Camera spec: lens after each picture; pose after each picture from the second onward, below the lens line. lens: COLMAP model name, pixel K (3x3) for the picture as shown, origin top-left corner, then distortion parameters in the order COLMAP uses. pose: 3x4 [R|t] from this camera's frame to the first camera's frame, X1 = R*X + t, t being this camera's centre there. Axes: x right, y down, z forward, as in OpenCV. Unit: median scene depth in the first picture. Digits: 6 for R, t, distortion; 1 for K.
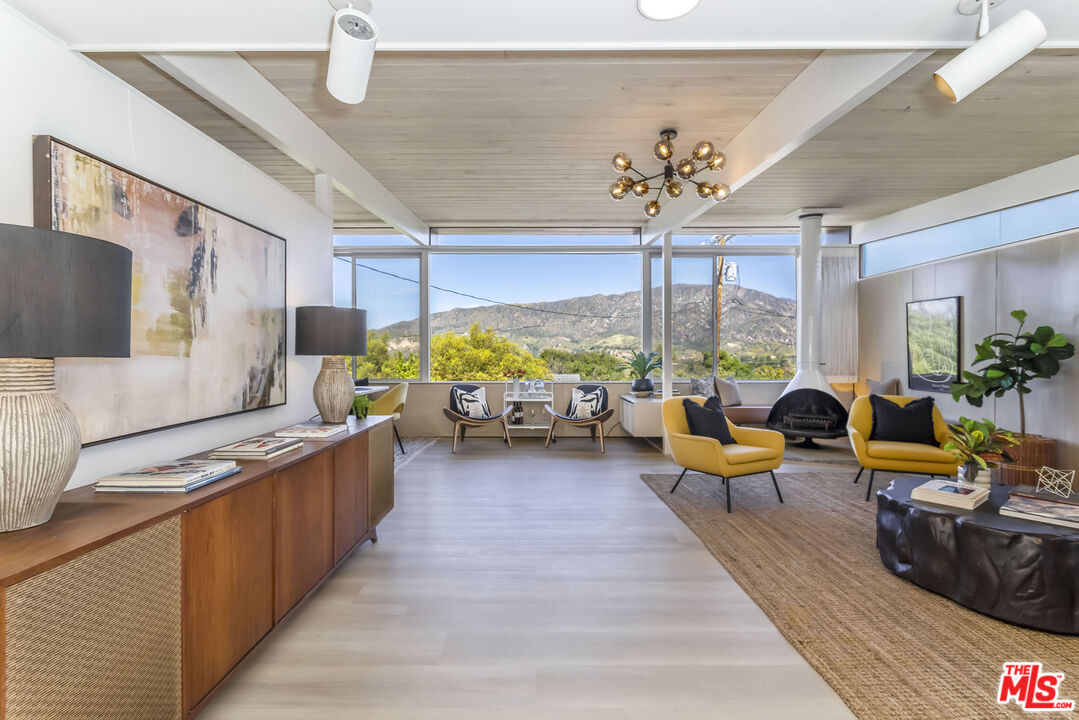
lens RADIAL K [[504.3, 0, 535.4], [0, 504.3, 358.0], [0, 0, 1]] dist [0.000988, 0.000593]
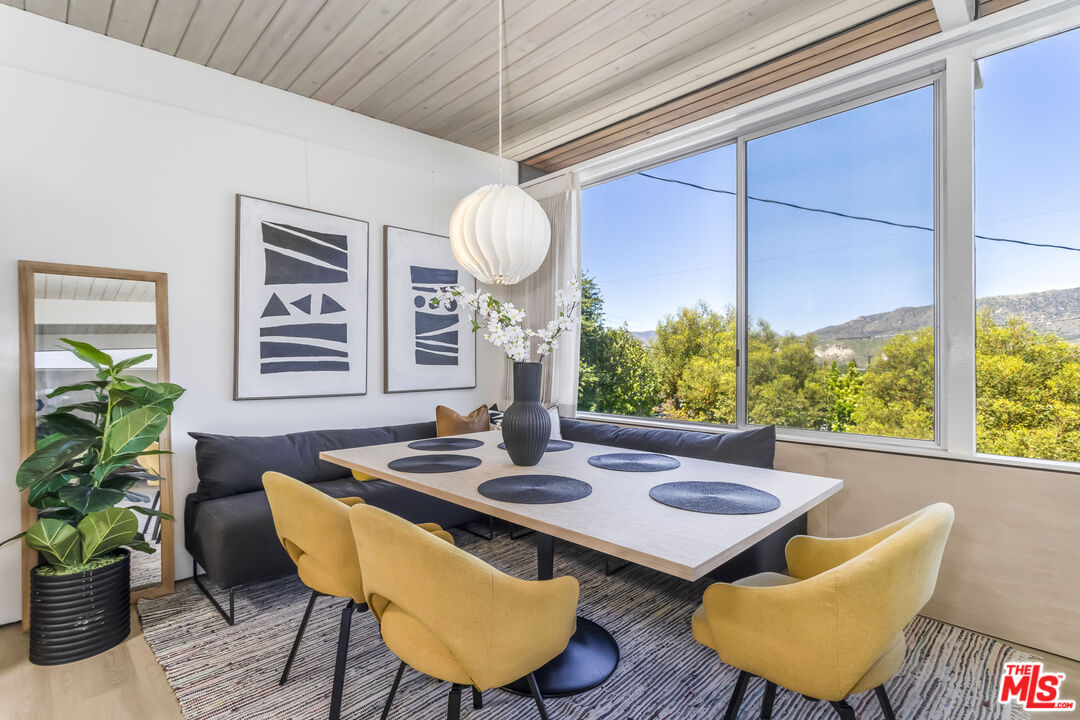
lens RADIAL K [[504.8, 0, 543.0], [0, 504.8, 360.6], [0, 0, 1]] dist [0.000988, 0.000593]
pose [[0.715533, 0.000918, -0.698578, -0.313762], [-0.008756, 0.999932, -0.007654, -0.013703], [0.698524, 0.011594, 0.715493, 1.012049]]
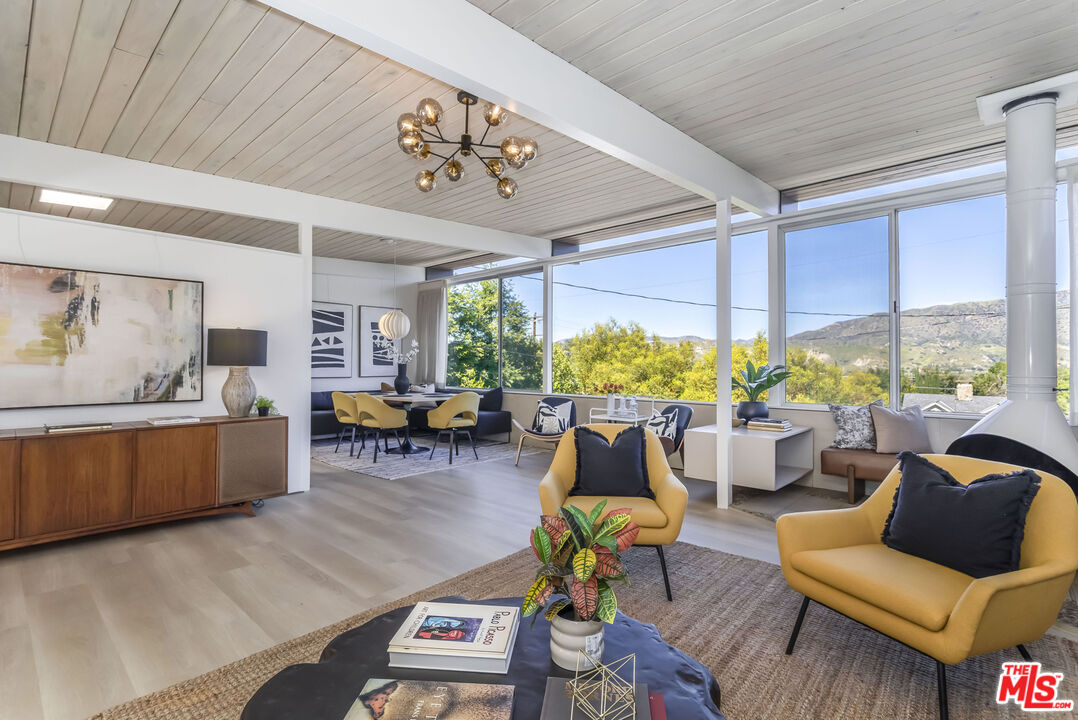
lens RADIAL K [[503.8, 0, 536.4], [0, 503.8, 356.0], [0, 0, 1]] dist [0.000988, 0.000593]
pose [[0.735447, -0.009570, -0.677515, 0.792642], [-0.009993, 0.999638, -0.024967, -0.003946], [0.677509, 0.025132, 0.735085, 0.429734]]
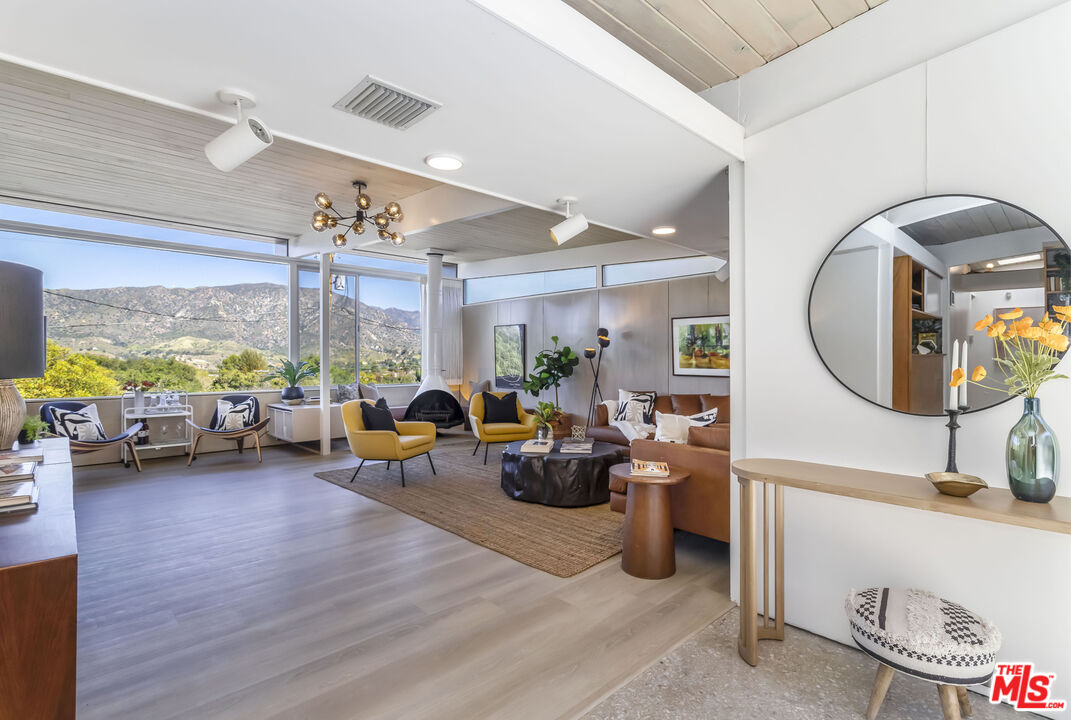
lens RADIAL K [[513.8, 0, 530.8], [0, 513.8, 359.3], [0, 0, 1]] dist [-0.002160, 0.000408]
pose [[0.729624, 0.000919, 0.683848, -0.252637], [0.005549, 0.999958, -0.007264, -0.008356], [-0.683826, 0.009094, 0.729589, -0.168159]]
